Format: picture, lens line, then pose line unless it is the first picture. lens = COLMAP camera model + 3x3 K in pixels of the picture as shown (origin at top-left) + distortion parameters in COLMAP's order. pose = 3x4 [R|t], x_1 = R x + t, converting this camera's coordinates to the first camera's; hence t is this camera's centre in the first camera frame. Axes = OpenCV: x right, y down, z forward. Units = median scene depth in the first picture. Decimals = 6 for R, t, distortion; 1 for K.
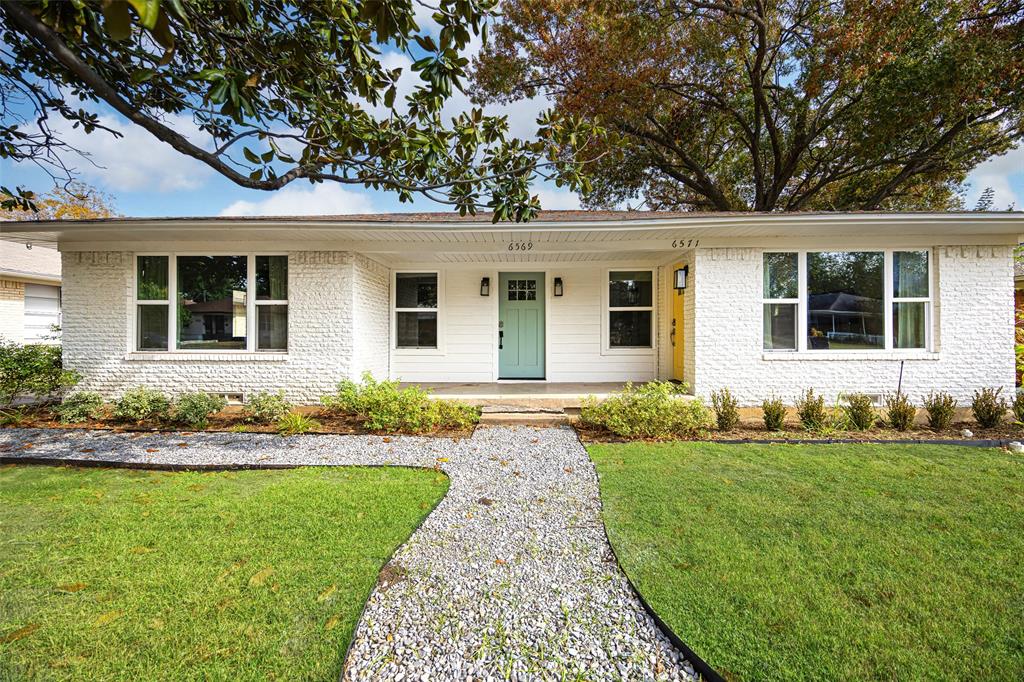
lens RADIAL K [[813.1, 0, 512.0], [0, 813.1, 341.0], [0, 0, 1]] dist [-0.007875, -0.002477]
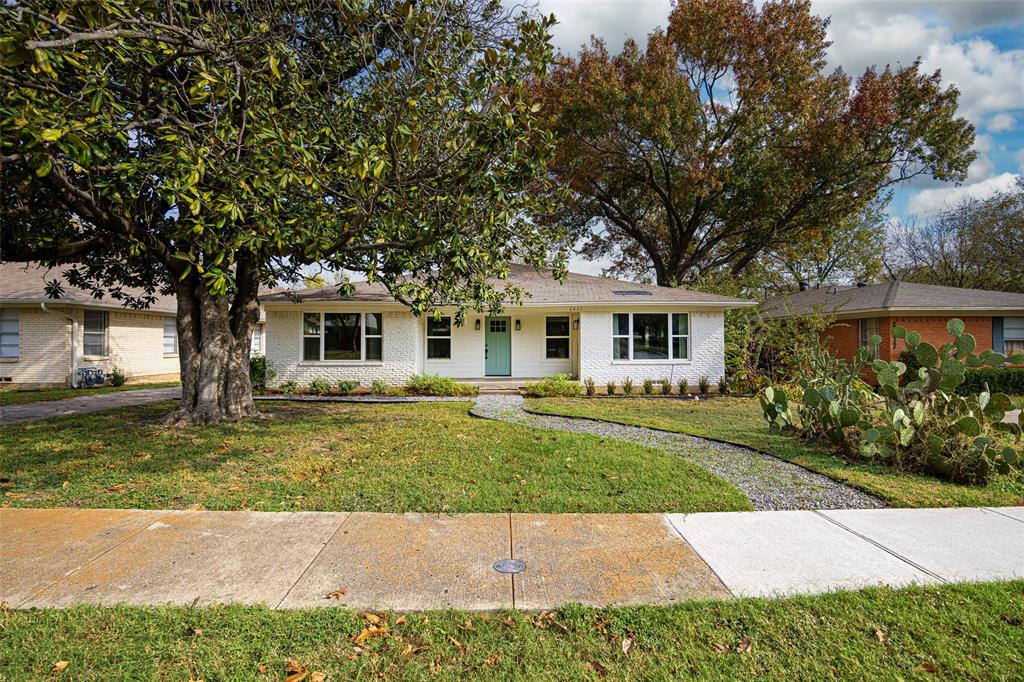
lens RADIAL K [[477.9, 0, 512.0], [0, 477.9, 341.0], [0, 0, 1]] dist [0.000277, 0.000008]
pose [[0.999120, 0.000254, 0.041948, -0.004005], [0.000905, 0.999619, -0.027587, -0.003243], [-0.041939, 0.027600, 0.998739, -0.184701]]
